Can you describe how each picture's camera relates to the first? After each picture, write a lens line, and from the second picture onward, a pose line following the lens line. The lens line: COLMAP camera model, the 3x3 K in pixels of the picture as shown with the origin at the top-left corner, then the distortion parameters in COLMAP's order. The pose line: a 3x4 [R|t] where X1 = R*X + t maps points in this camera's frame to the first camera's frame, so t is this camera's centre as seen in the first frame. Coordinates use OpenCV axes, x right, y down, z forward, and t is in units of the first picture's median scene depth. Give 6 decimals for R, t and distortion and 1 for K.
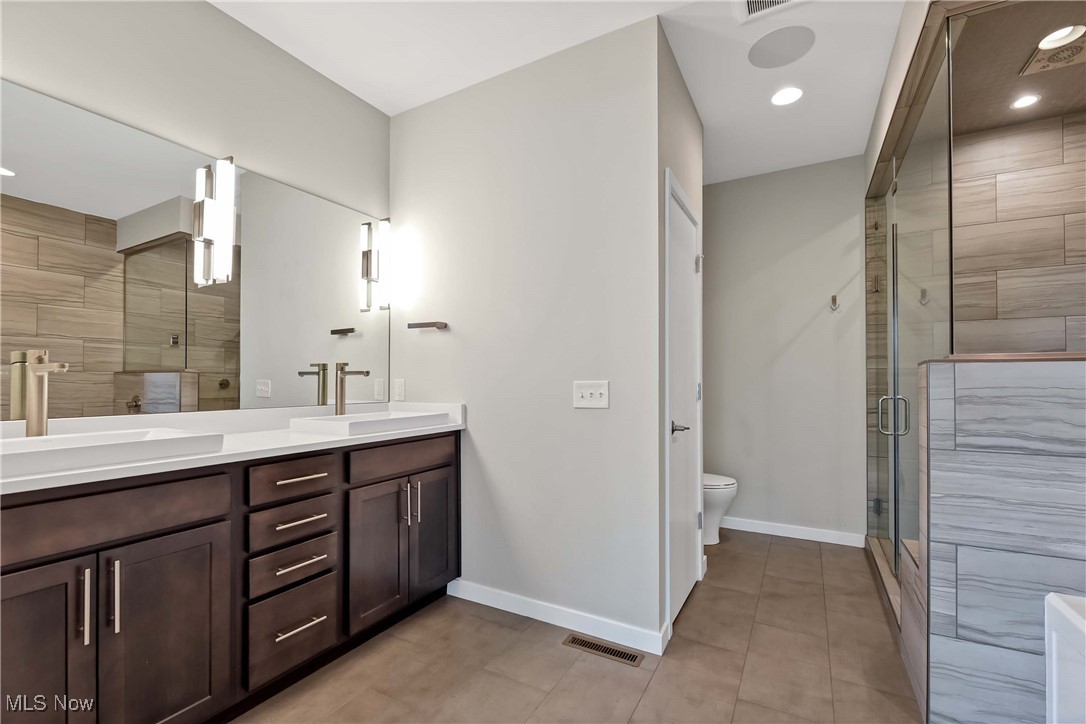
lens RADIAL K [[483.8, 0, 550.8], [0, 483.8, 360.8], [0, 0, 1]] dist [-0.000736, -0.001011]
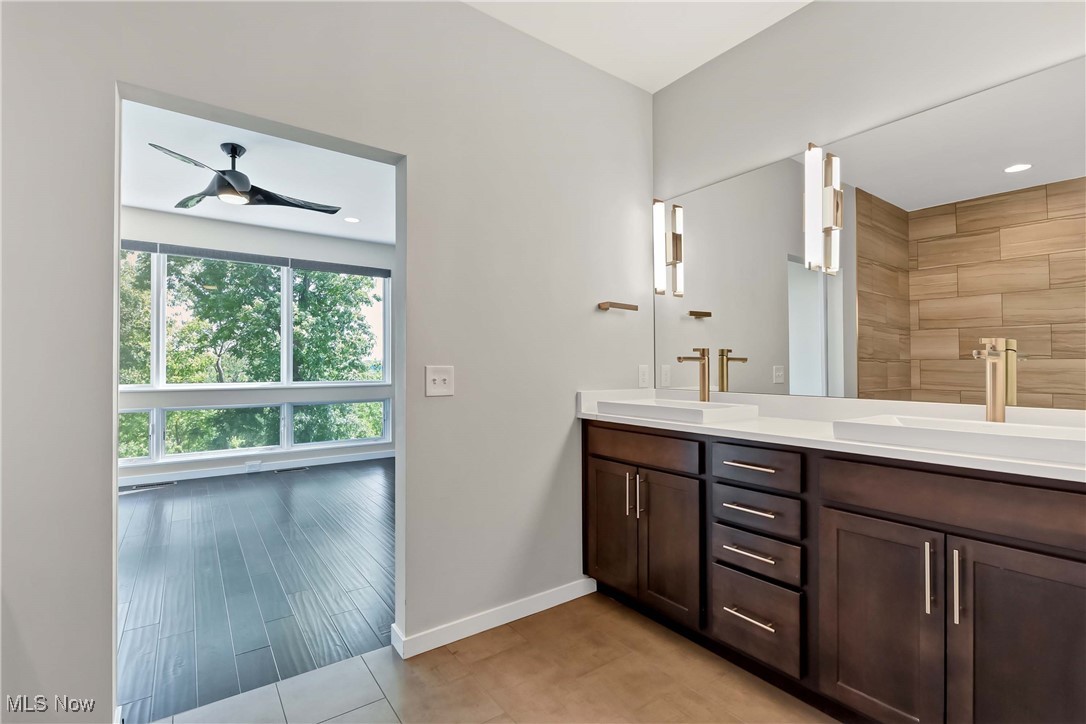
lens RADIAL K [[483.8, 0, 547.3], [0, 483.8, 364.8], [0, 0, 1]] dist [-0.000736, -0.001011]
pose [[-0.405252, -0.001312, -0.914204, 0.544909], [0.031636, 0.999380, -0.015458, 0.042146], [0.913658, -0.035186, -0.404959, 1.046159]]
